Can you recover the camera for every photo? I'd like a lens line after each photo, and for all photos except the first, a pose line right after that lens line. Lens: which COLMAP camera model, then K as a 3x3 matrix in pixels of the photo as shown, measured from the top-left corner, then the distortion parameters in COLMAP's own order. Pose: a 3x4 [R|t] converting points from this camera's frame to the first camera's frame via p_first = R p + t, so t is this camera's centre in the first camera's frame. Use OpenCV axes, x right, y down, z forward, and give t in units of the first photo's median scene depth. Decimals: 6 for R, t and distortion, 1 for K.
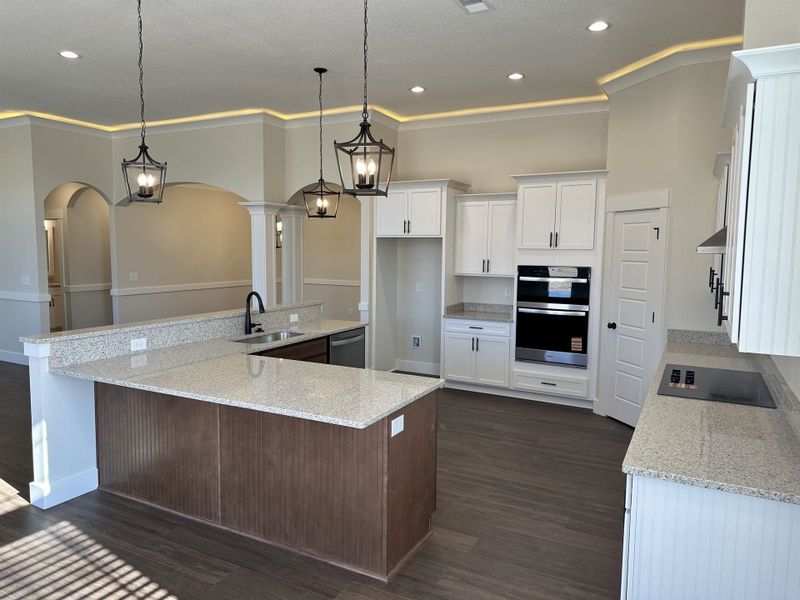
lens RADIAL K [[571.7, 0, 400.0], [0, 571.7, 300.0], [0, 0, 1]] dist [0.093383, -0.002658]
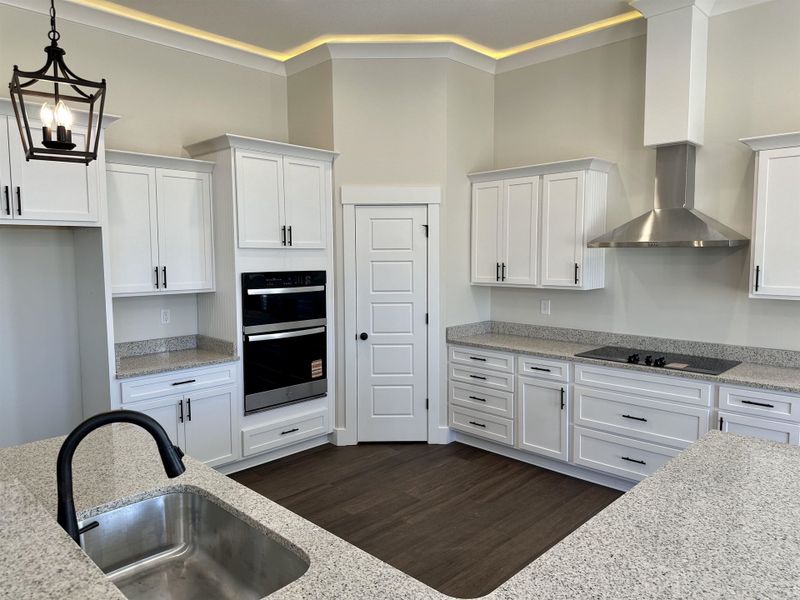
lens RADIAL K [[571.7, 0, 400.0], [0, 571.7, 300.0], [0, 0, 1]] dist [0.093383, -0.002658]
pose [[0.272006, -0.097415, 0.957352, -0.403208], [0.095443, 0.992688, 0.073893, -0.063788], [-0.957551, 0.071273, 0.279315, 0.666666]]
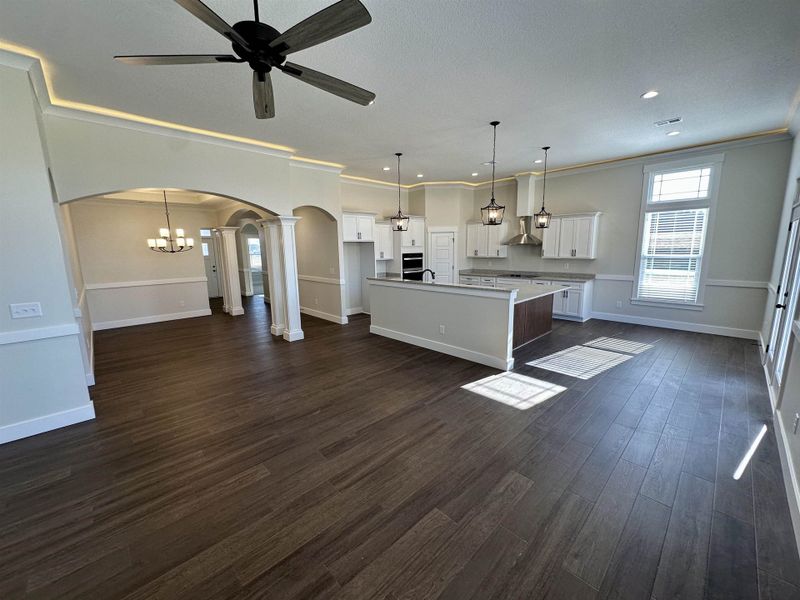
lens RADIAL K [[318.2, 0, 400.0], [0, 318.2, 300.0], [0, 0, 1]] dist [0.000066, -0.000061]
pose [[0.306242, -0.172804, 0.936138, -1.094733], [0.105735, 0.983476, 0.146952, -0.068739], [-0.946063, 0.053979, 0.319453, 0.628889]]
